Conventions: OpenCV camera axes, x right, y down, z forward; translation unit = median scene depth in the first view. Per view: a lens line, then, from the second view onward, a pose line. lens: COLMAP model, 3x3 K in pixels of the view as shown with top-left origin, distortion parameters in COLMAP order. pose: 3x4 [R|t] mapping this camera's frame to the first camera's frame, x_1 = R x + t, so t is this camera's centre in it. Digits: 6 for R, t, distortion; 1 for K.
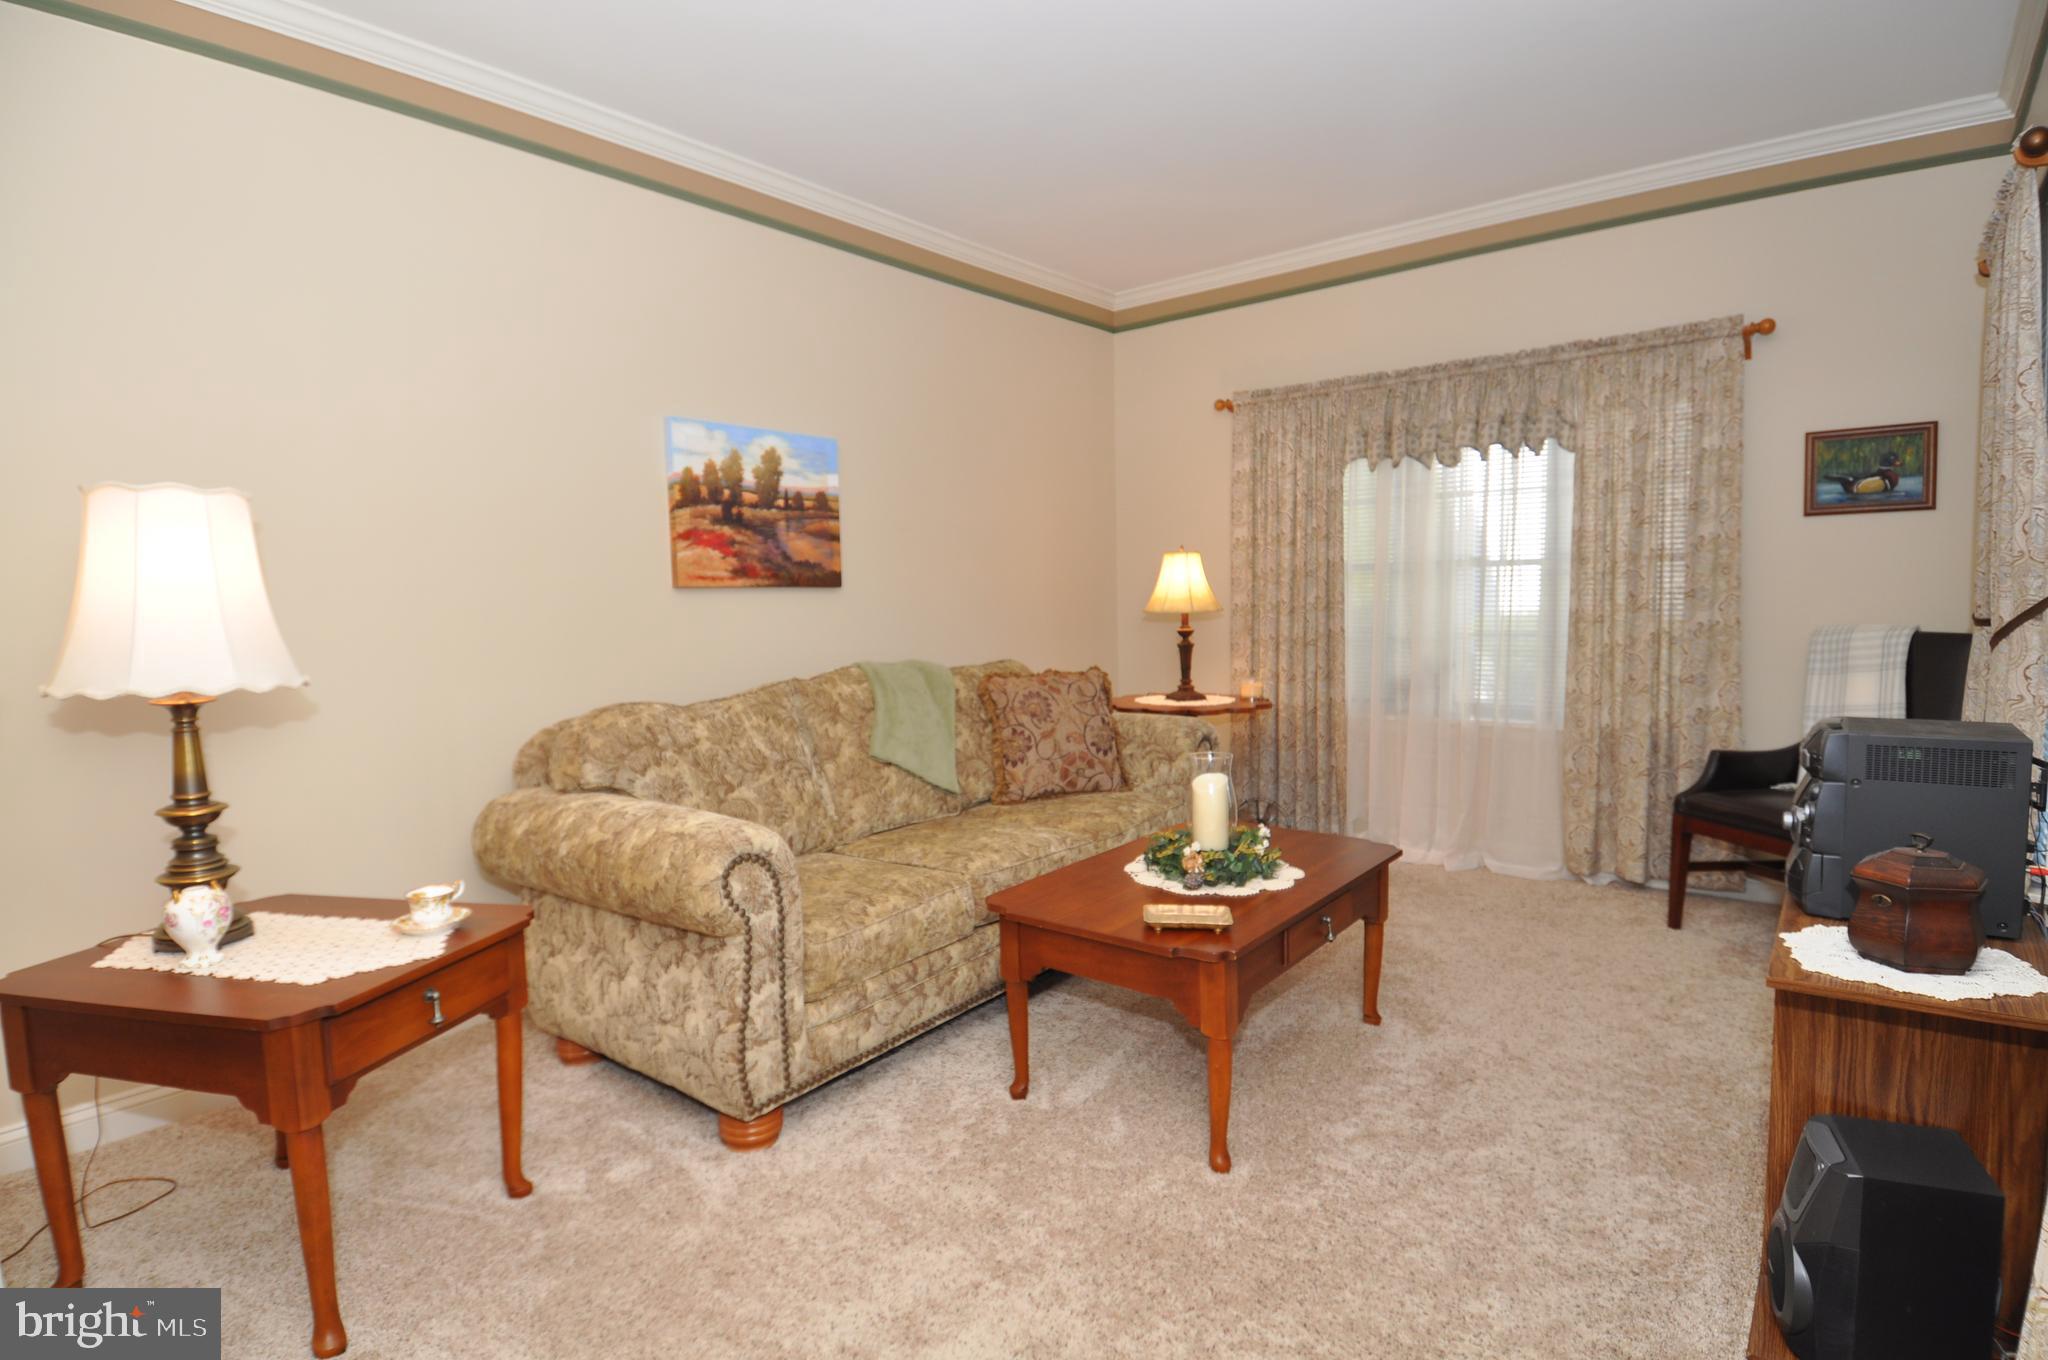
lens RADIAL K [[1047.4, 0, 1024.0], [0, 1047.4, 680.0], [0, 0, 1]] dist [0.055252, -0.060669]
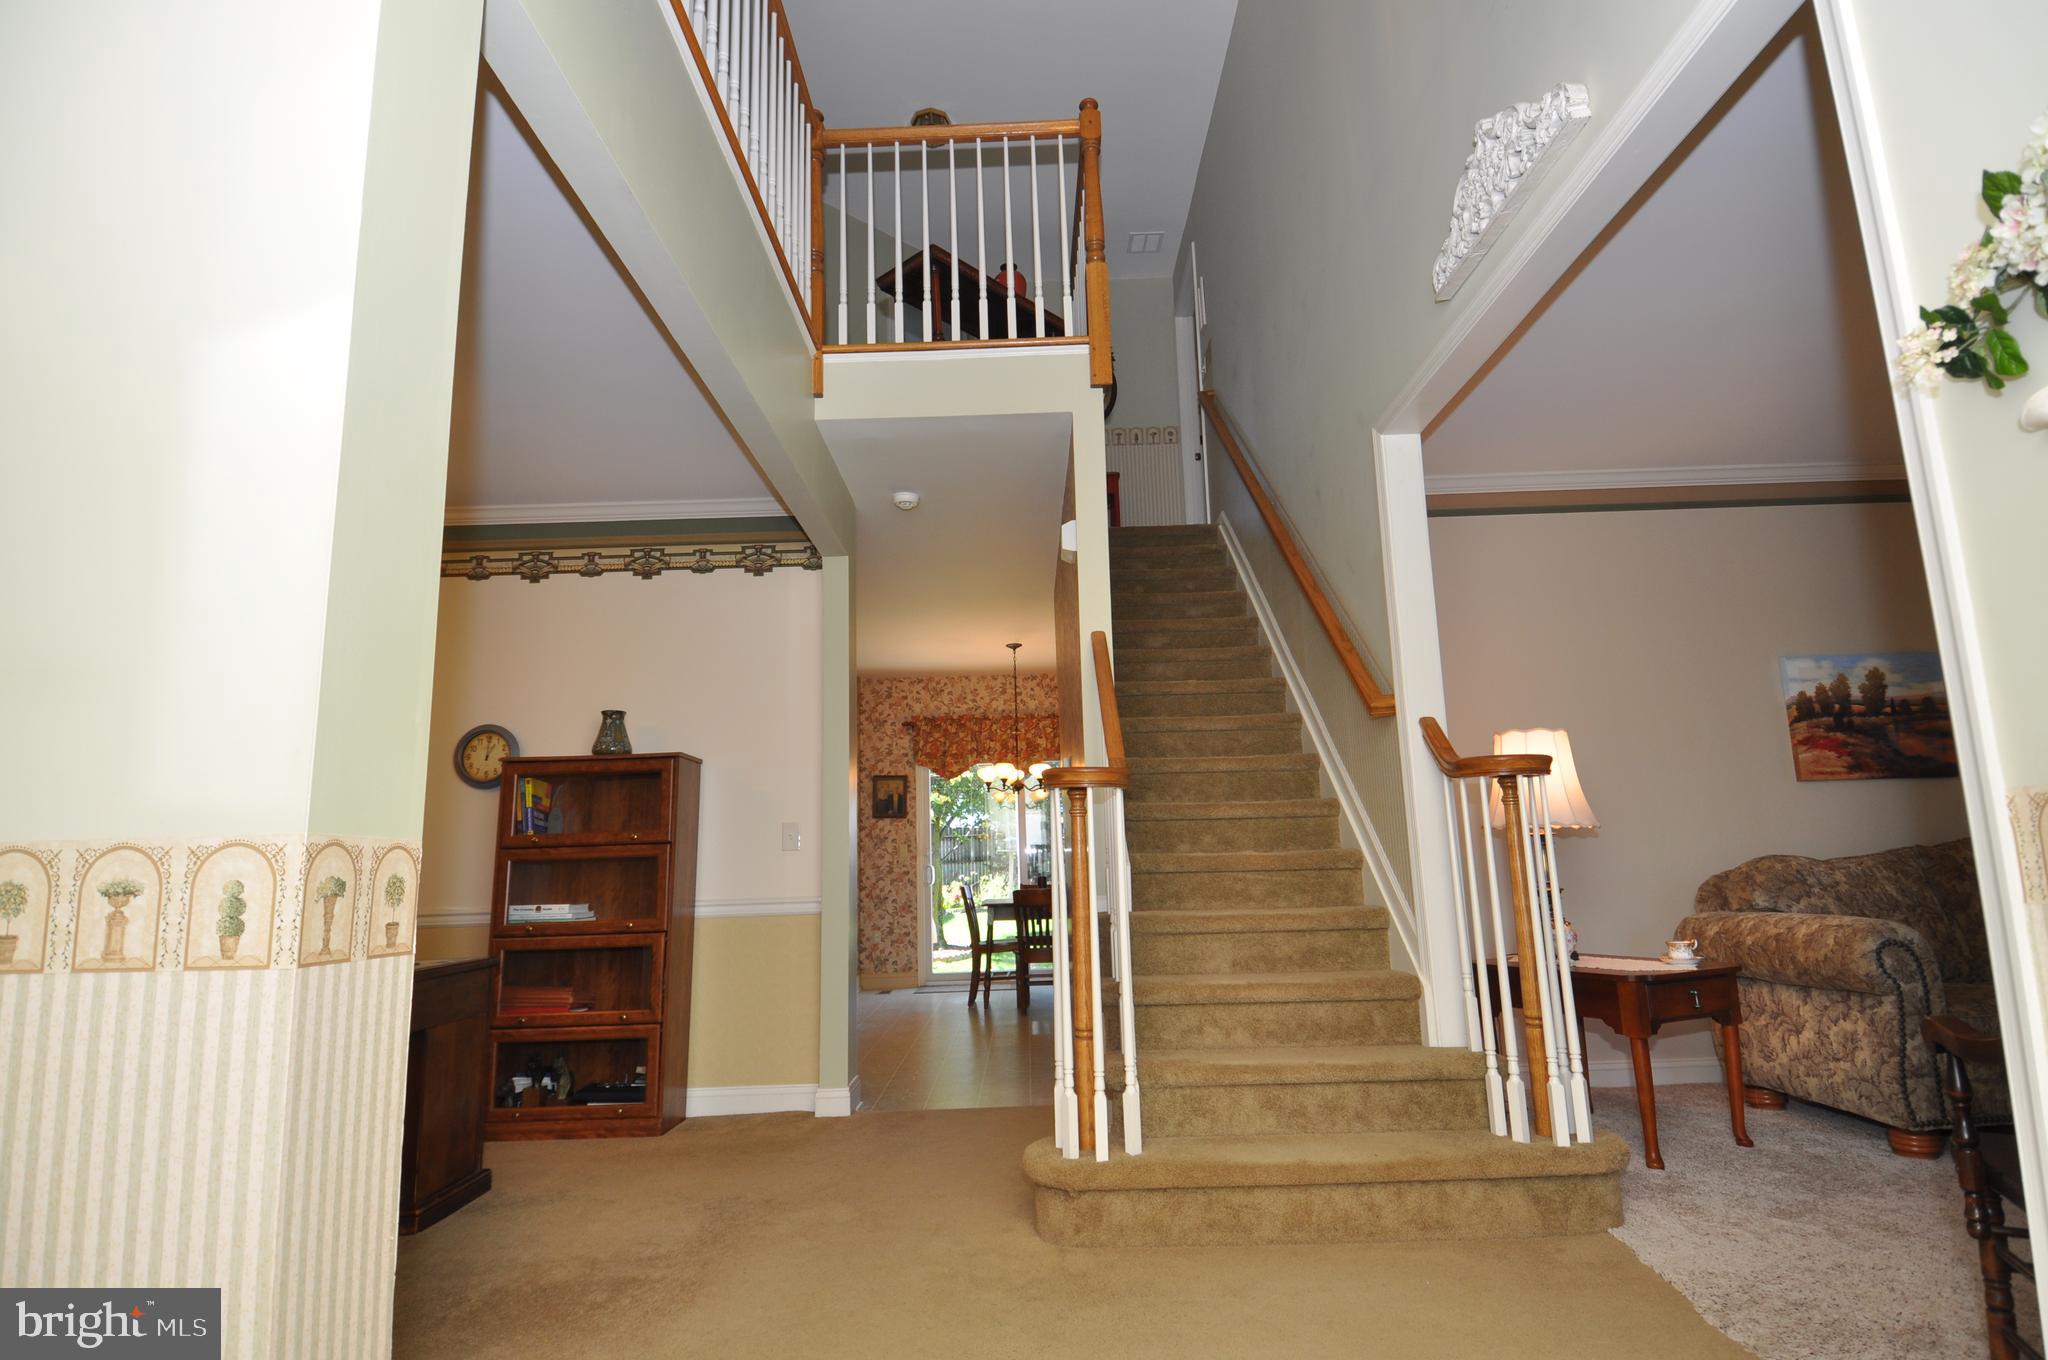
lens RADIAL K [[1064.6, 0, 1032.6], [0, 1064.6, 682.5], [0, 0, 1]] dist [0.052181, -0.053520]
pose [[0.629952, -0.127839, -0.766041, 0.114061], [-0.046385, 0.978405, -0.201423, 0.106178], [0.775248, 0.162419, 0.610418, -0.582783]]
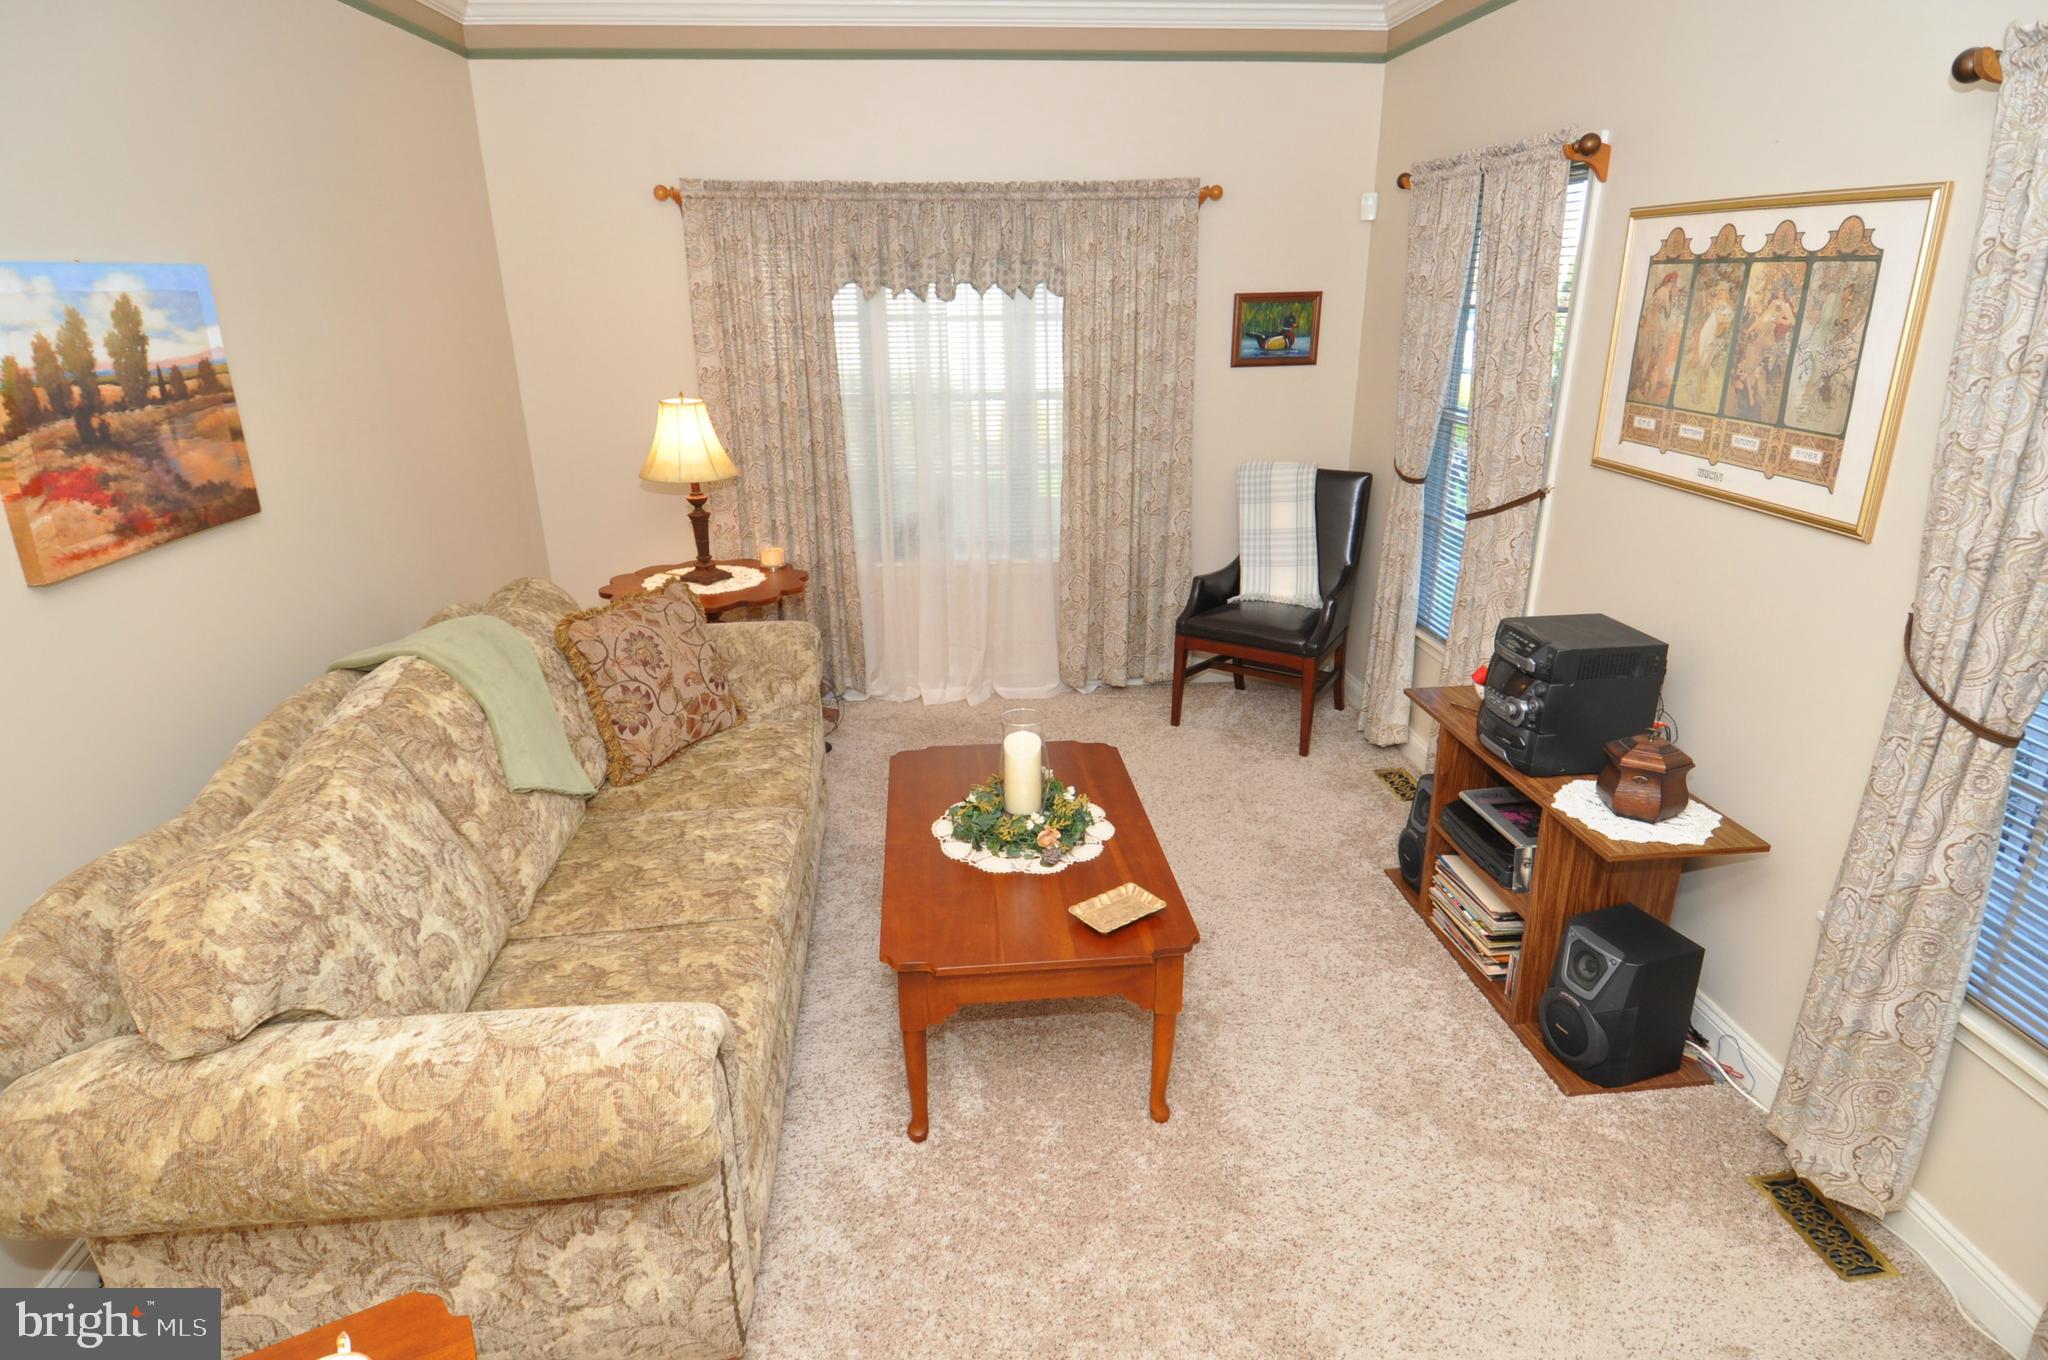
lens RADIAL K [[1100.0, 0, 1021.8], [0, 1100.0, 681.7], [0, 0, 1]] dist [0.057872, -0.063379]
pose [[0.724355, -0.218188, 0.653991, -0.337477], [0.050414, 0.962824, 0.265385, -0.161639], [-0.687582, -0.159262, 0.708425, 0.231027]]
